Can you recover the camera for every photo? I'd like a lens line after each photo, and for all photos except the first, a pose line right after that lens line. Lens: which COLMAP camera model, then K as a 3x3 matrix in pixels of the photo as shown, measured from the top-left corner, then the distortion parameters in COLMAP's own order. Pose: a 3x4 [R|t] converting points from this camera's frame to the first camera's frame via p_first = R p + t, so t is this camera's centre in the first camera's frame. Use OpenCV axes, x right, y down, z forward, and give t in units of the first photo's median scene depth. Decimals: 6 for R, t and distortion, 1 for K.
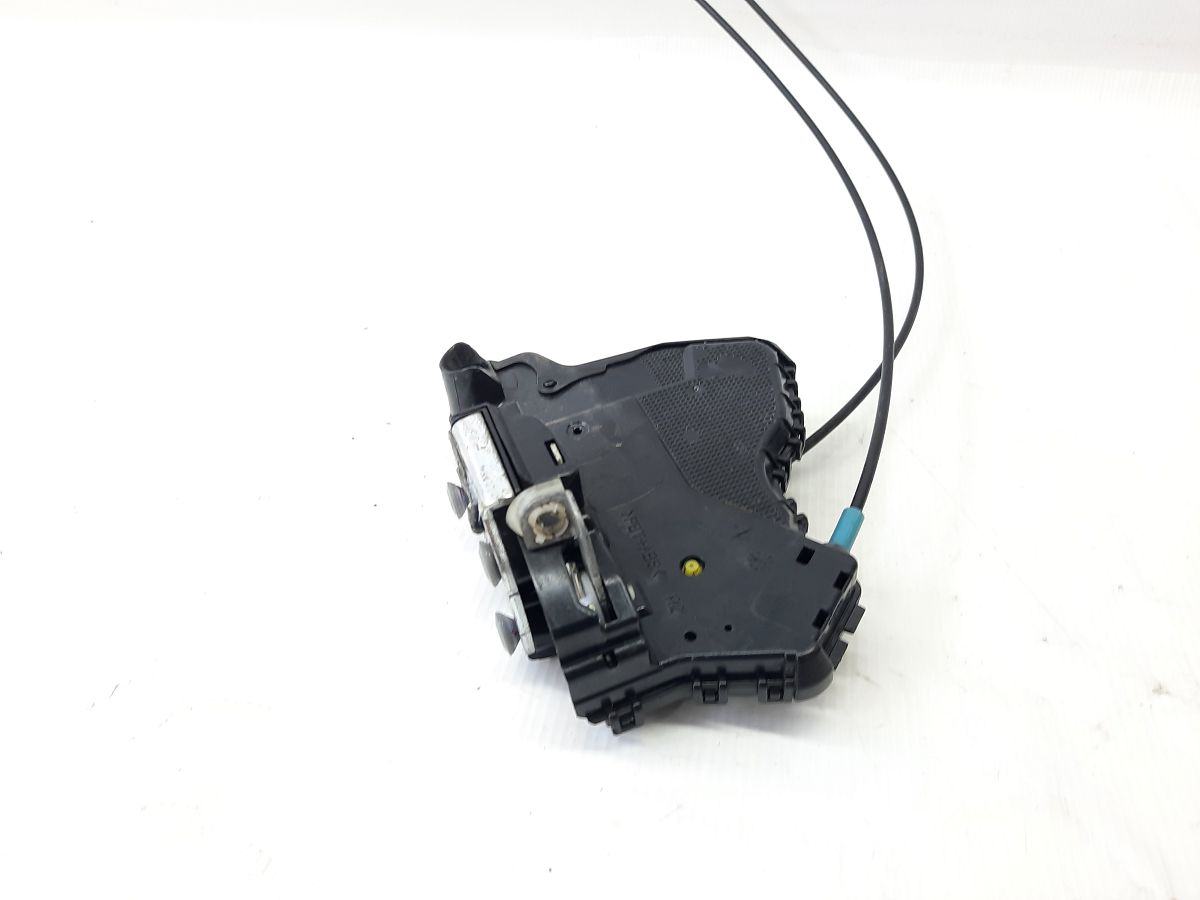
lens RADIAL K [[926.3, 0, 581.7], [0, 926.3, 453.5], [0, 0, 1]] dist [0.000381, -0.002460]
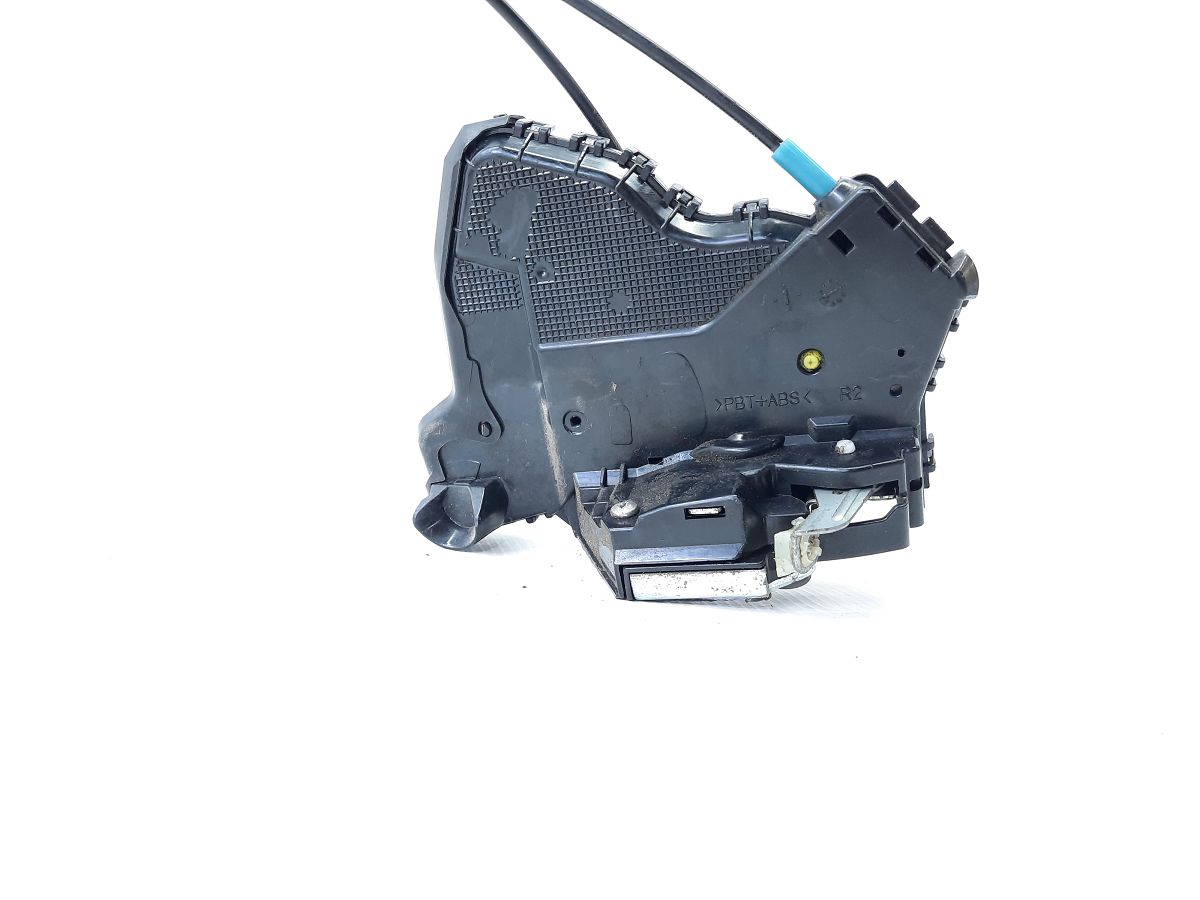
lens RADIAL K [[926.3, 0, 581.7], [0, 926.3, 453.5], [0, 0, 1]] dist [0.000381, -0.002460]
pose [[0.184690, -0.933710, -0.306716, 0.270441], [0.826790, -0.021109, 0.562115, -0.585886], [-0.531327, -0.357407, 0.768084, 0.357259]]
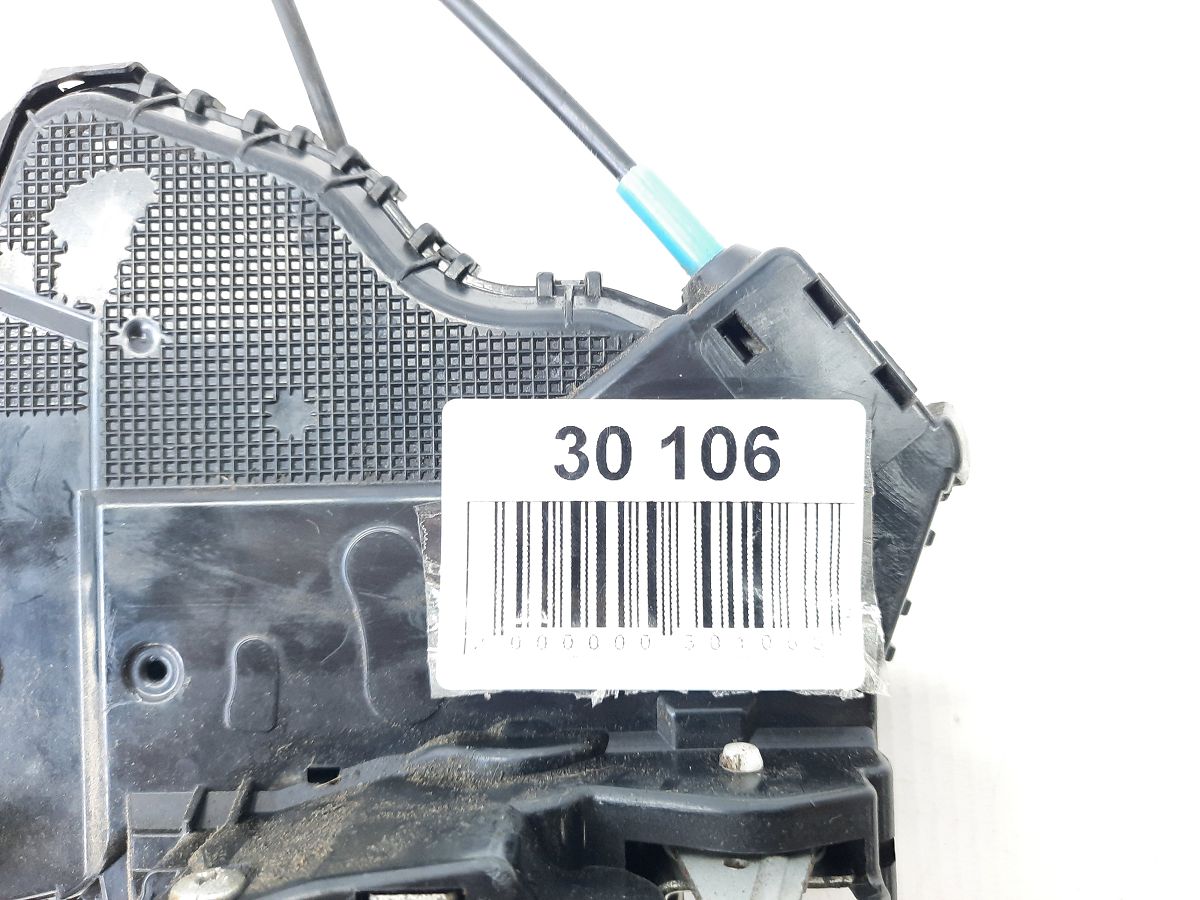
lens RADIAL K [[926.3, 0, 581.7], [0, 926.3, 453.5], [0, 0, 1]] dist [0.000381, -0.002460]
pose [[0.303344, -0.942467, 0.140493, 0.092543], [0.653858, 0.313128, 0.688782, -0.232794], [-0.693146, -0.117075, 0.711226, 0.694034]]
